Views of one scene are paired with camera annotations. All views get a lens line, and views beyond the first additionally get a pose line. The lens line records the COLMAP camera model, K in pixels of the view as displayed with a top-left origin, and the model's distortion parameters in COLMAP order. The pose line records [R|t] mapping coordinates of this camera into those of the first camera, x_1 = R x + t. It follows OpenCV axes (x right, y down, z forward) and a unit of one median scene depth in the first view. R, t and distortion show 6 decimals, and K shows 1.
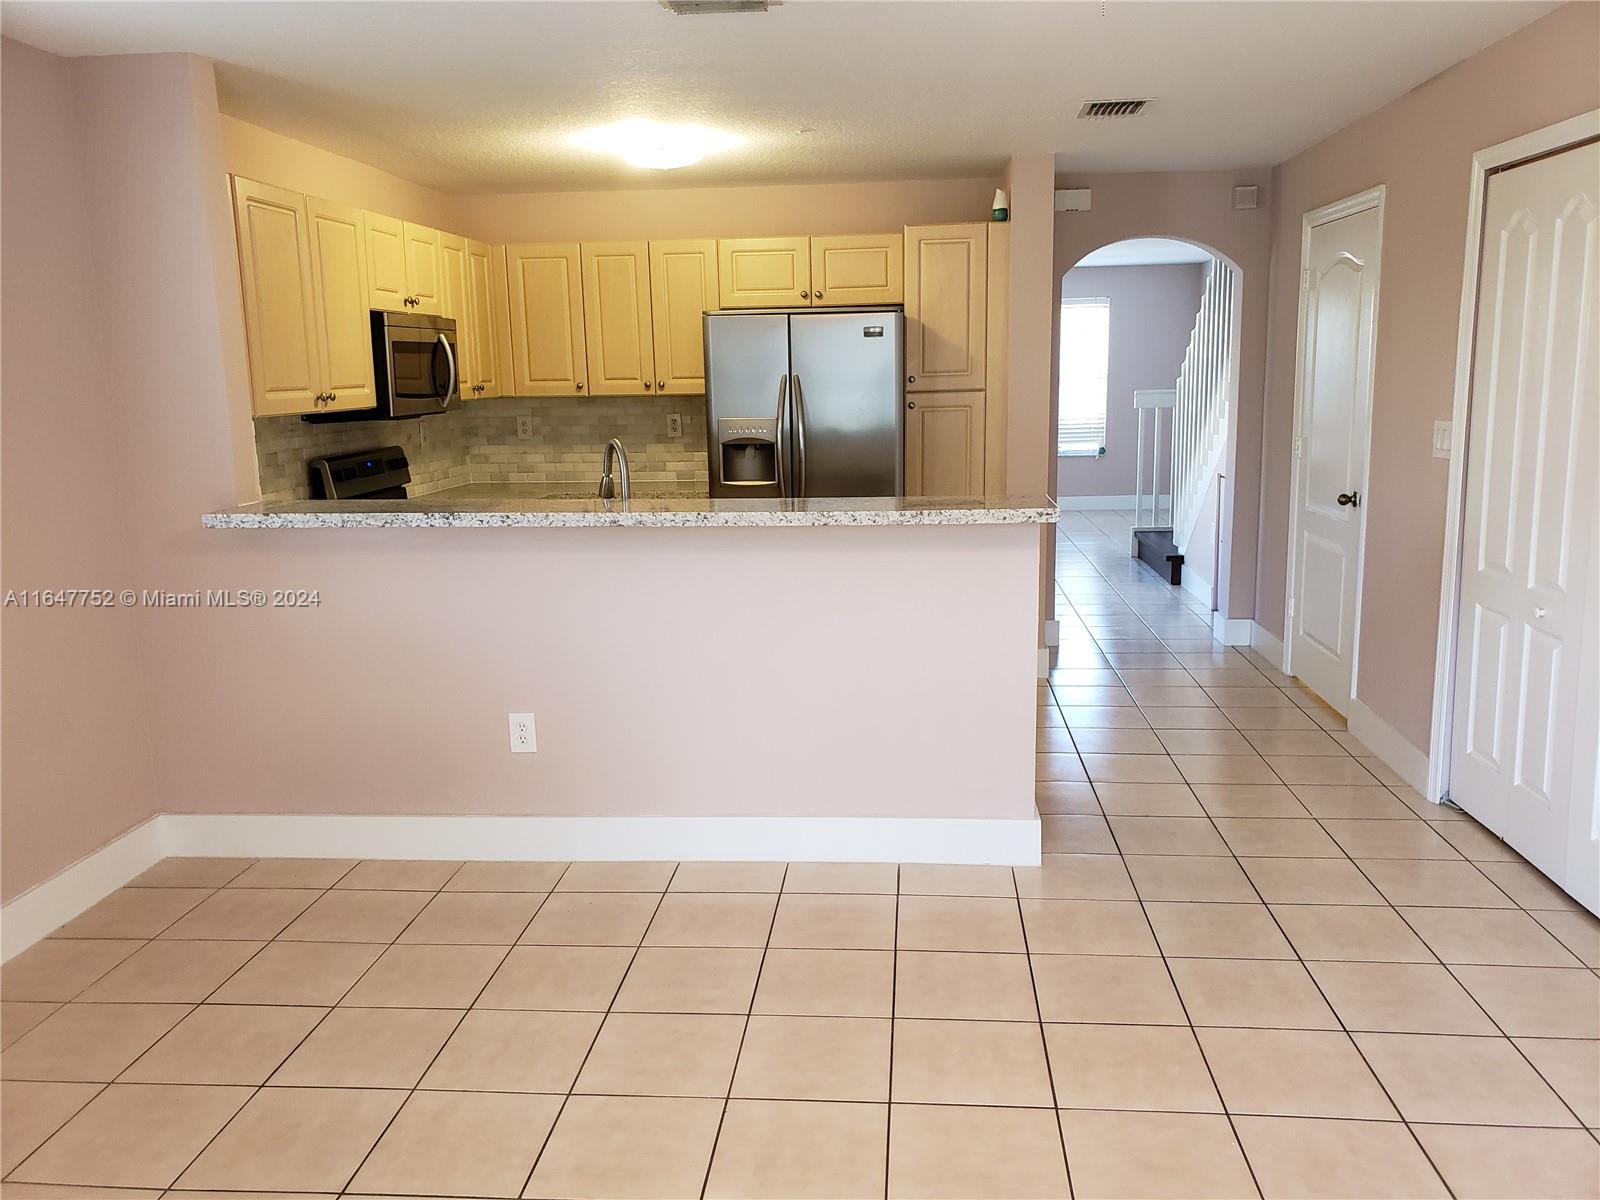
lens RADIAL K [[1241.5, 0, 793.1], [0, 1241.5, 596.1], [0, 0, 1]] dist [0.092934, -0.160056]
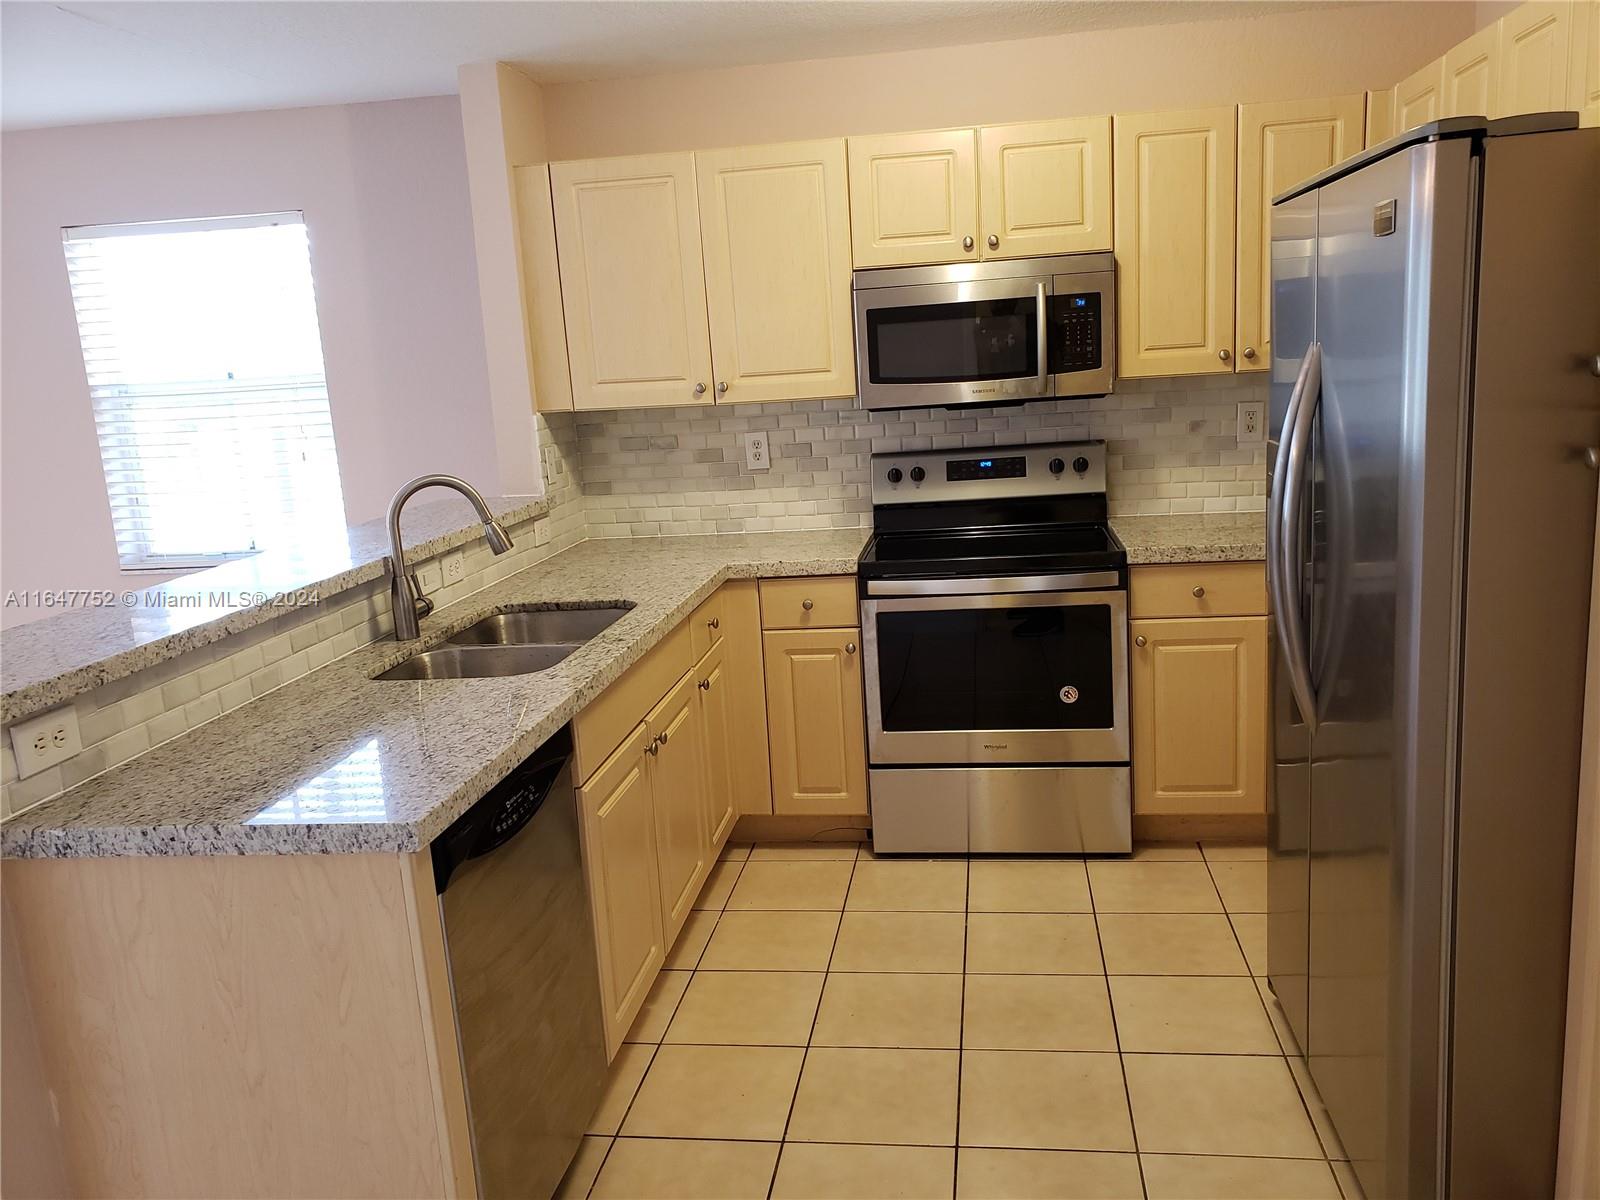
lens RADIAL K [[1229.9, 0, 795.2], [0, 1229.9, 604.8], [0, 0, 1]] dist [0.090017, -0.103907]
pose [[-0.043180, 0.223980, -0.973637, 0.391892], [-0.119393, 0.966405, 0.227611, -0.167545], [0.991908, 0.126074, -0.014988, 0.846862]]
